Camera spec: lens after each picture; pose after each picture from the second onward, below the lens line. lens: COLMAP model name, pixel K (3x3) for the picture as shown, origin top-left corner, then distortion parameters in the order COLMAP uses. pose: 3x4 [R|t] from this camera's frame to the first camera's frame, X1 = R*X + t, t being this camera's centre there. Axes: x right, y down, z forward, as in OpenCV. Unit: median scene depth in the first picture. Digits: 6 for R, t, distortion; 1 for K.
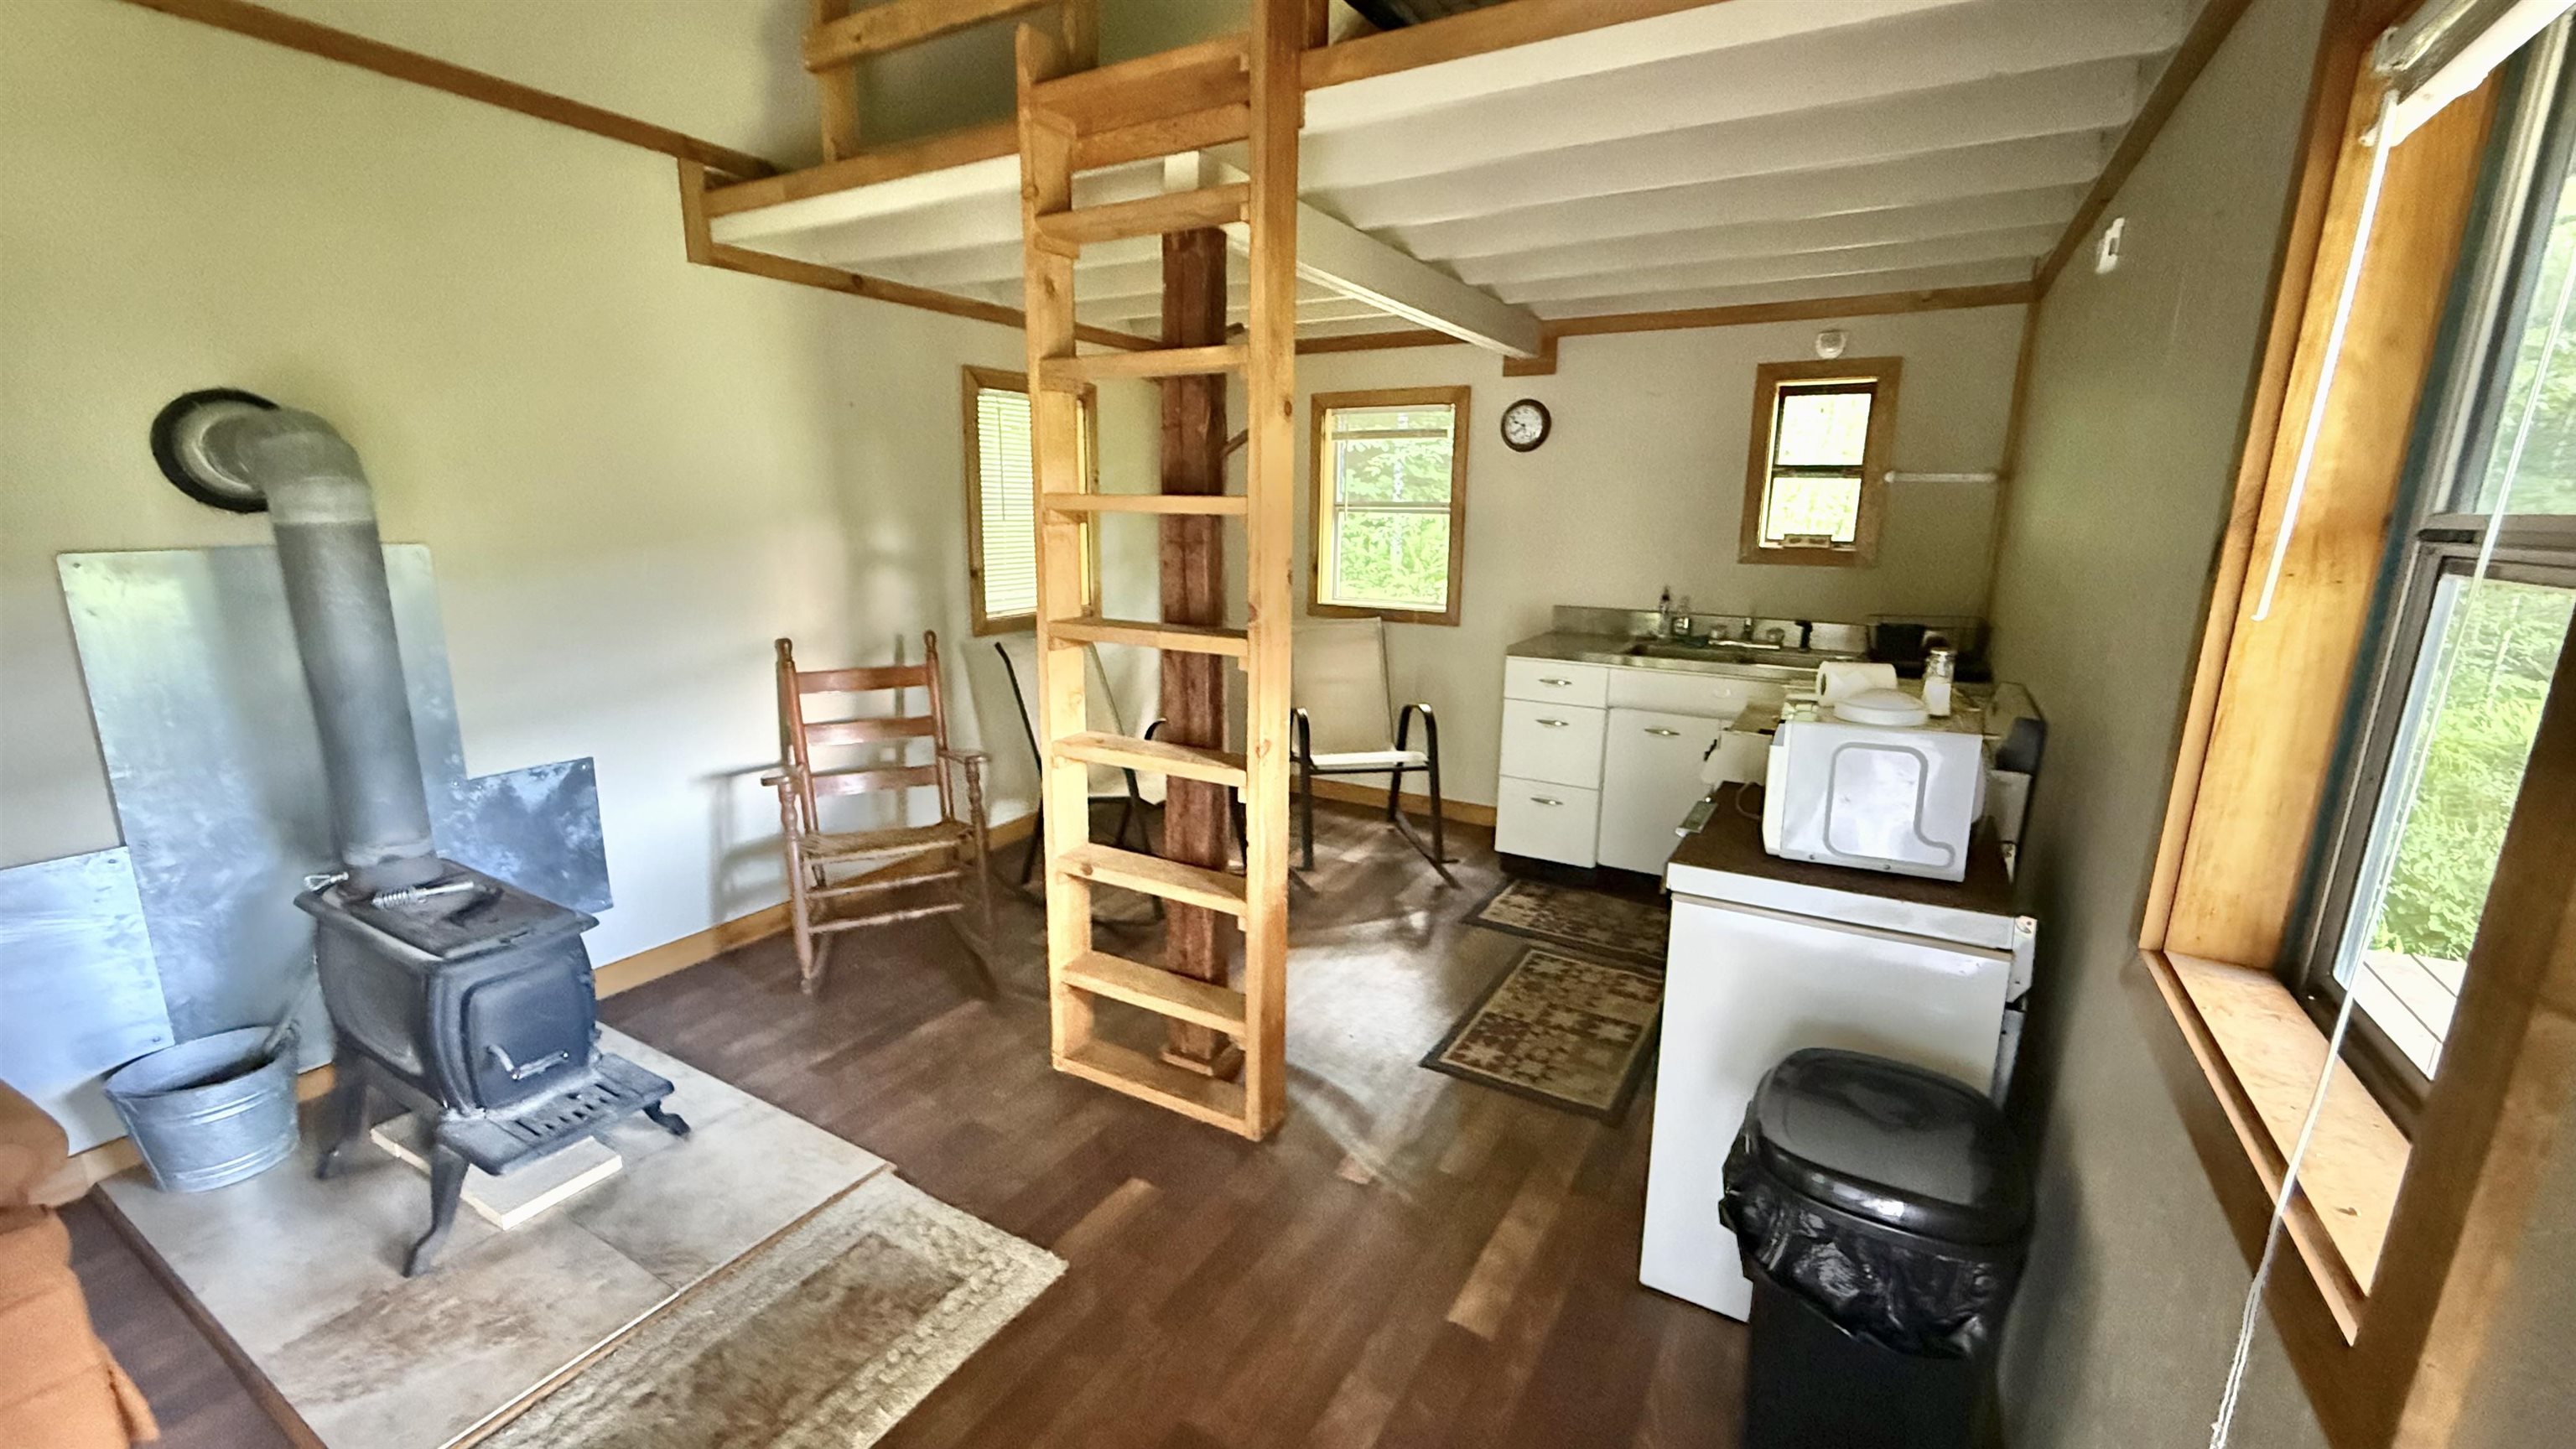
lens RADIAL K [[1025.4, 0, 1285.9], [0, 1025.4, 721.2], [0, 0, 1]] dist [-0.000702, 0.000145]
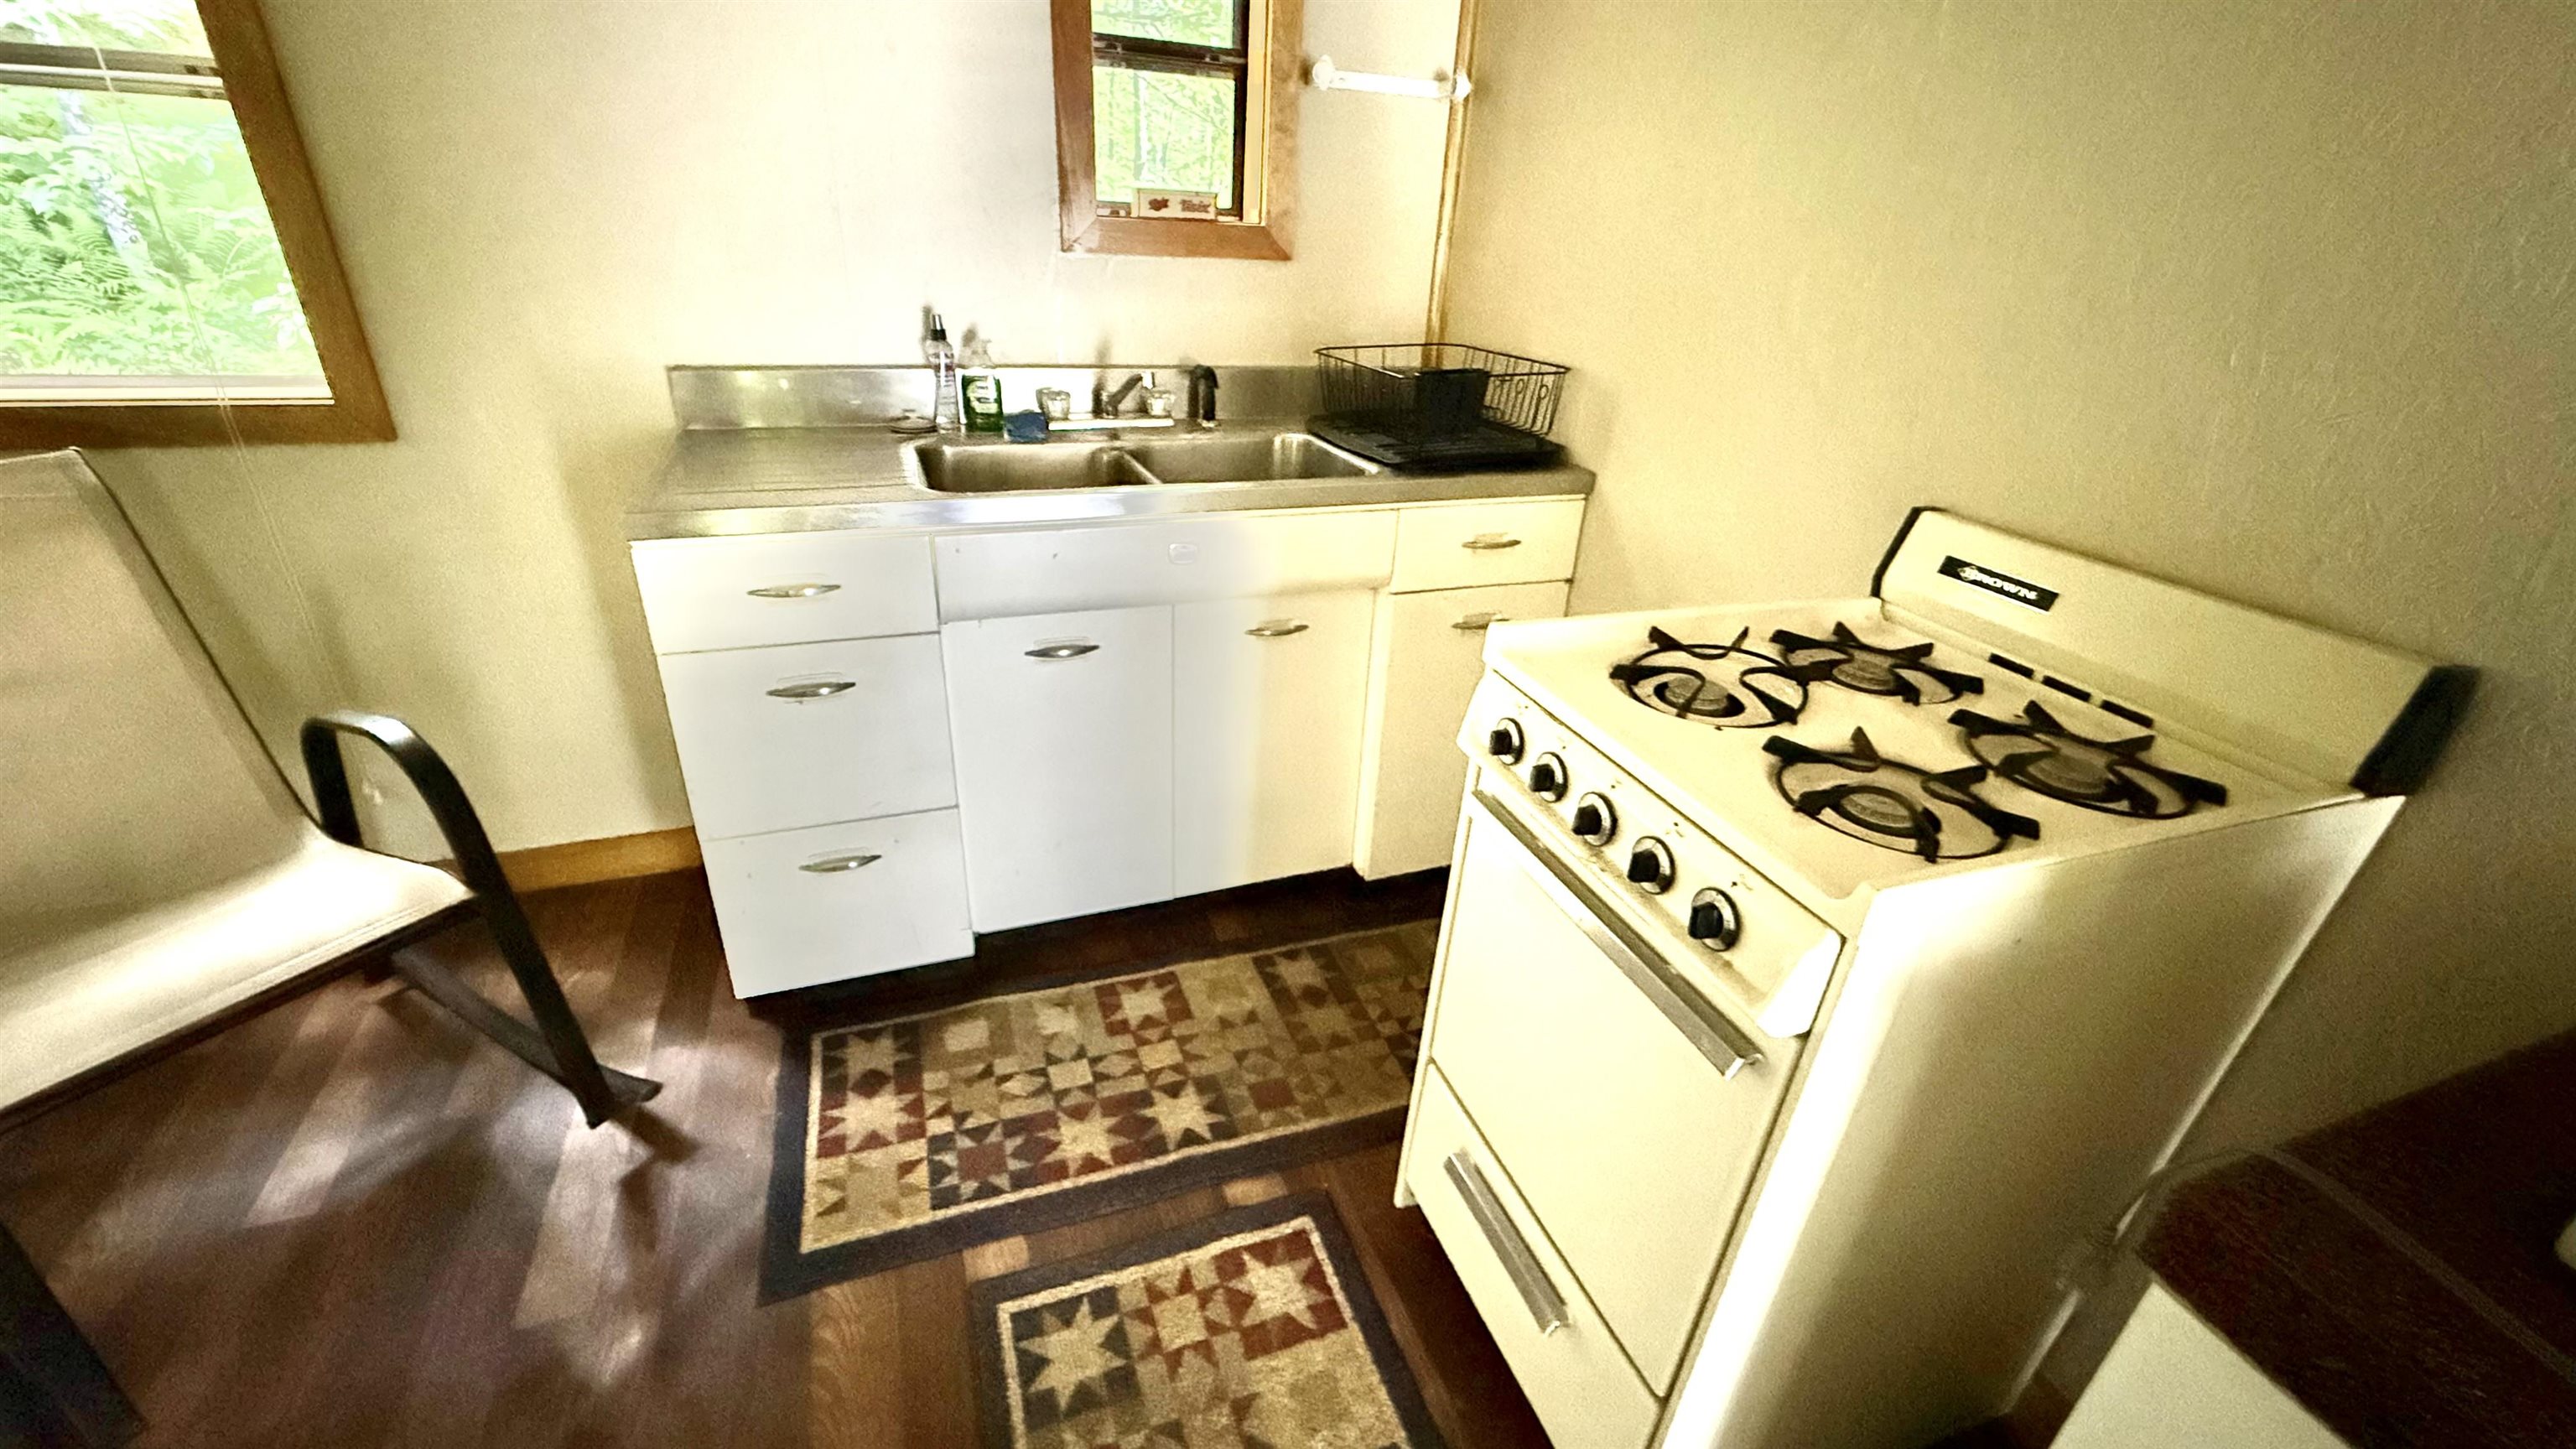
lens RADIAL K [[1031.4, 0, 1280.3], [0, 1031.4, 721.9], [0, 0, 1]] dist [-0.000260, 0.000279]
pose [[0.631579, -0.326882, 0.703034, 0.078645], [0.126755, 0.938109, 0.322311, -0.081534], [-0.764880, -0.114452, 0.633924, 0.532132]]
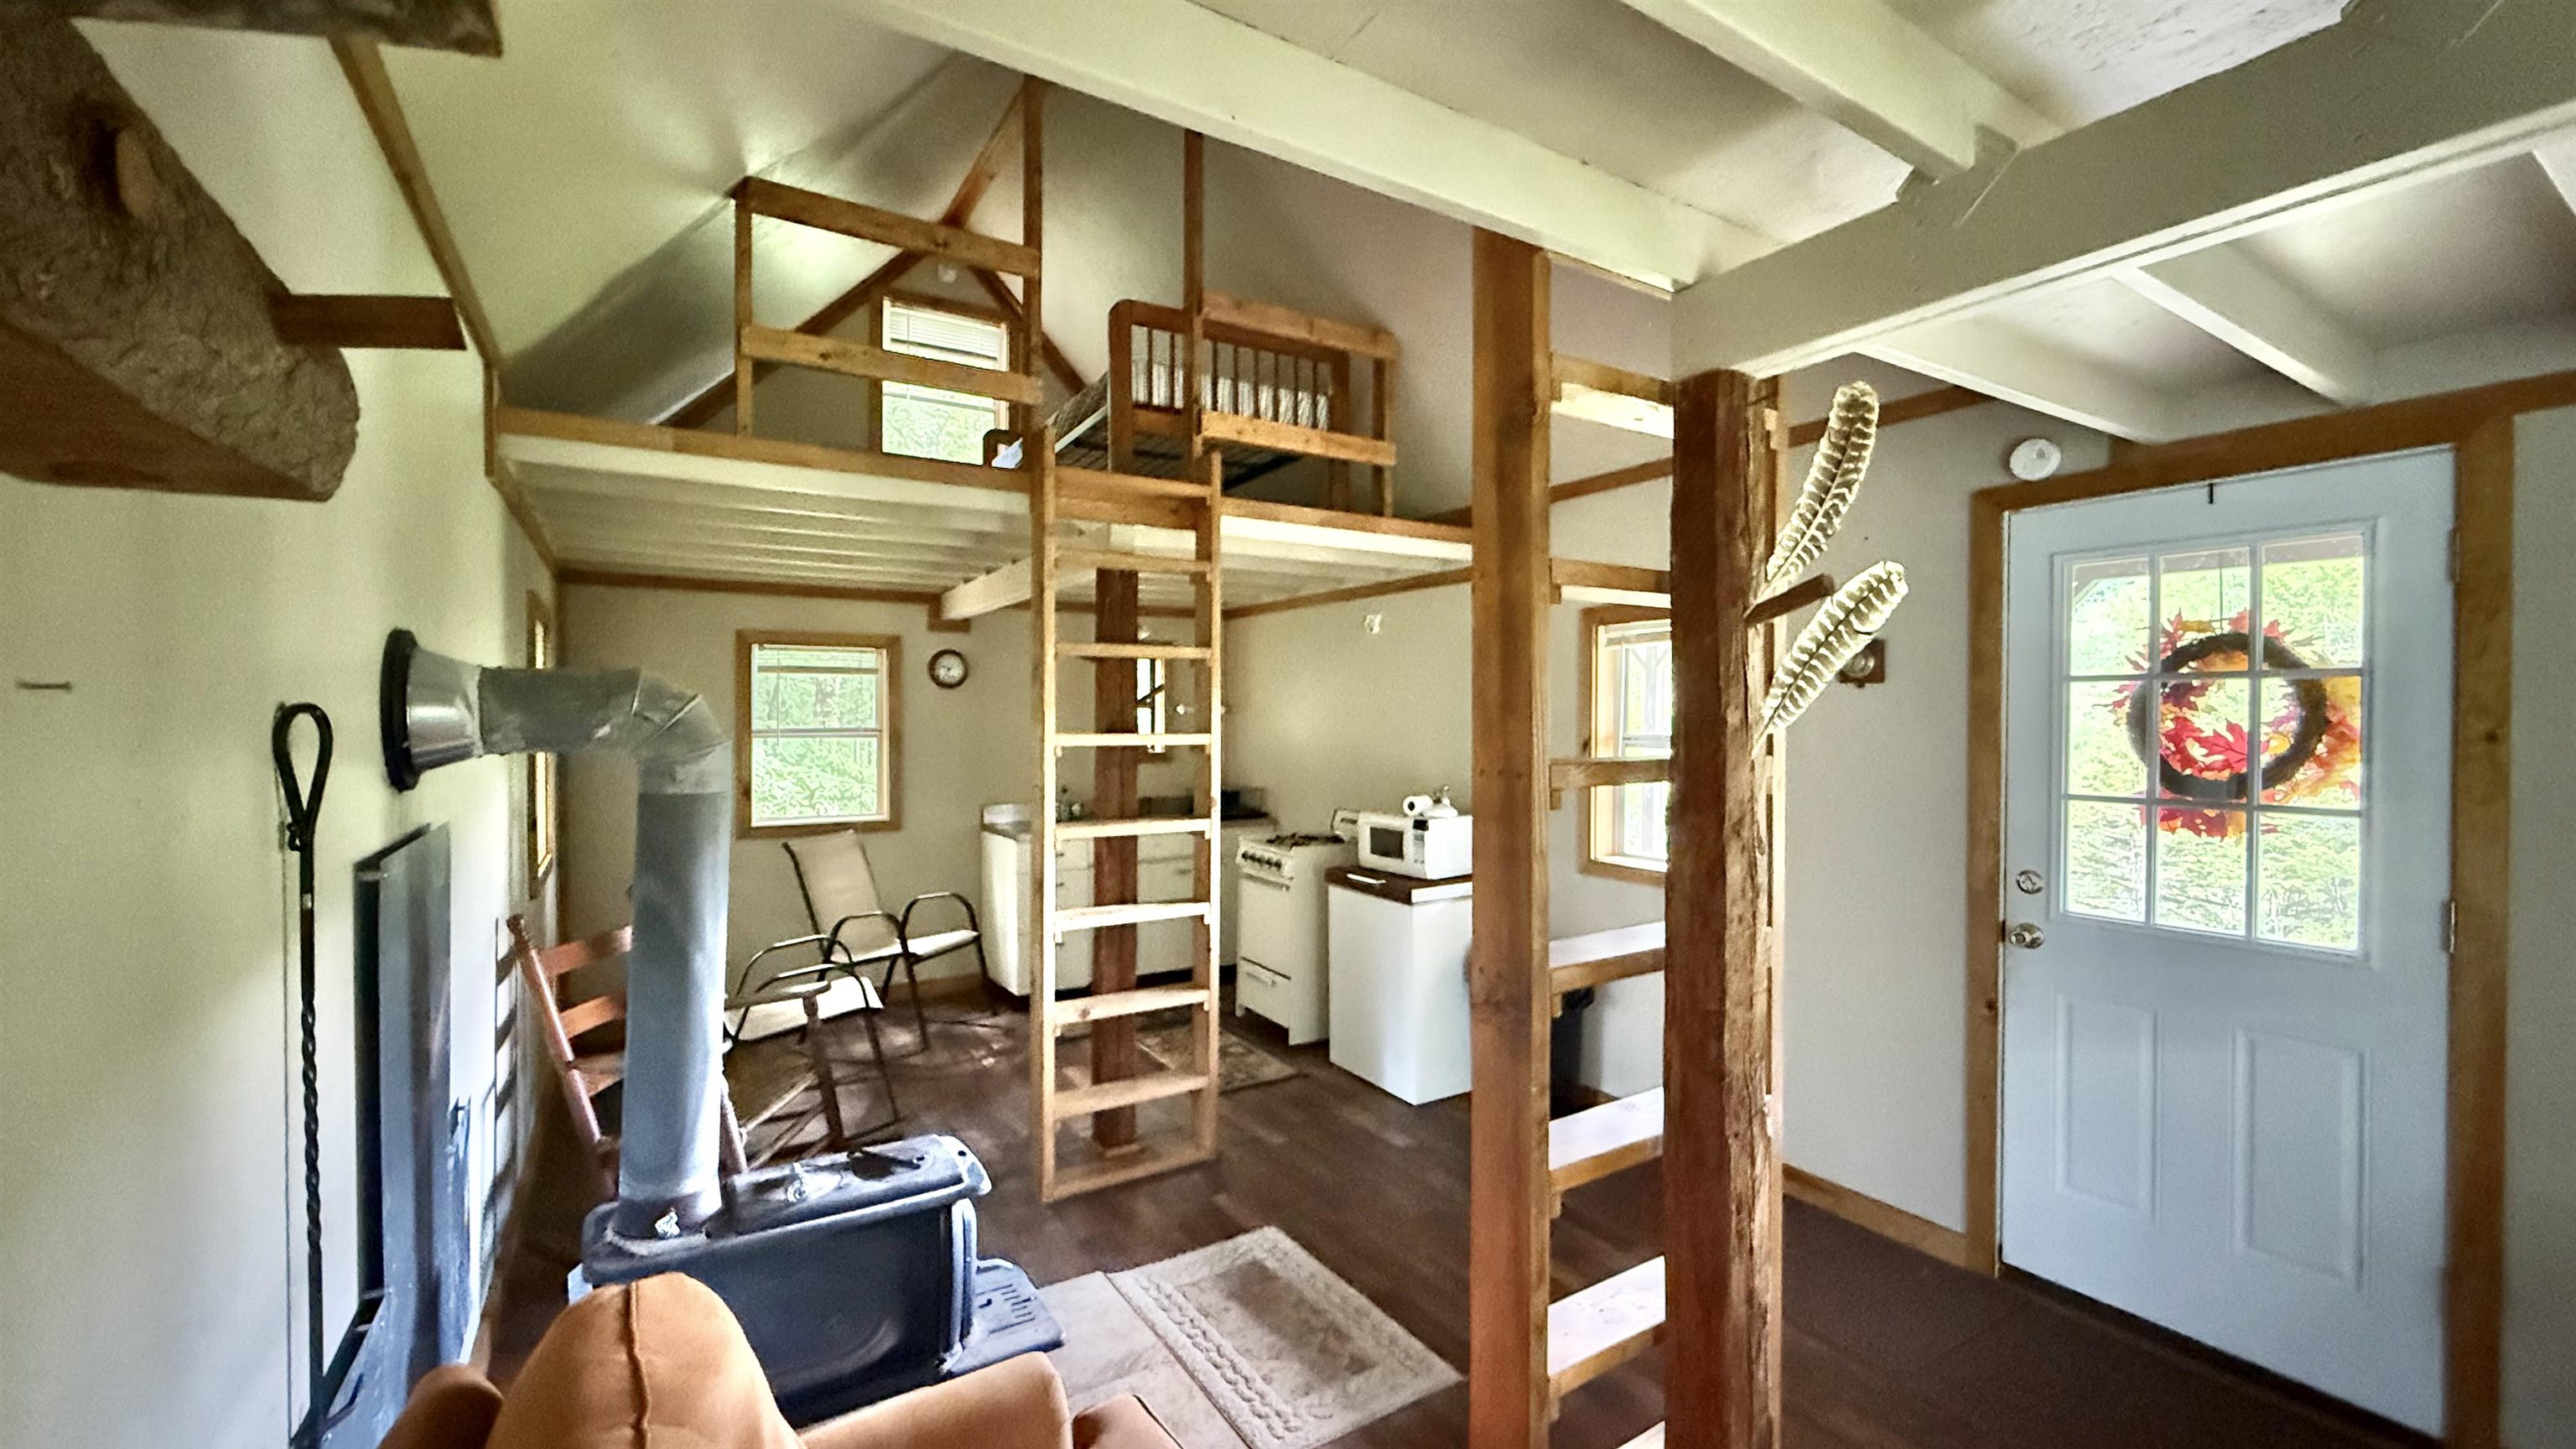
lens RADIAL K [[1031.4, 0, 1280.3], [0, 1031.4, 721.9], [0, 0, 1]] dist [-0.000260, 0.000279]
pose [[0.461856, -0.015786, 0.886815, -0.726201], [0.185219, 0.979515, -0.079026, -0.042744], [-0.867400, 0.200753, 0.455318, 0.056576]]
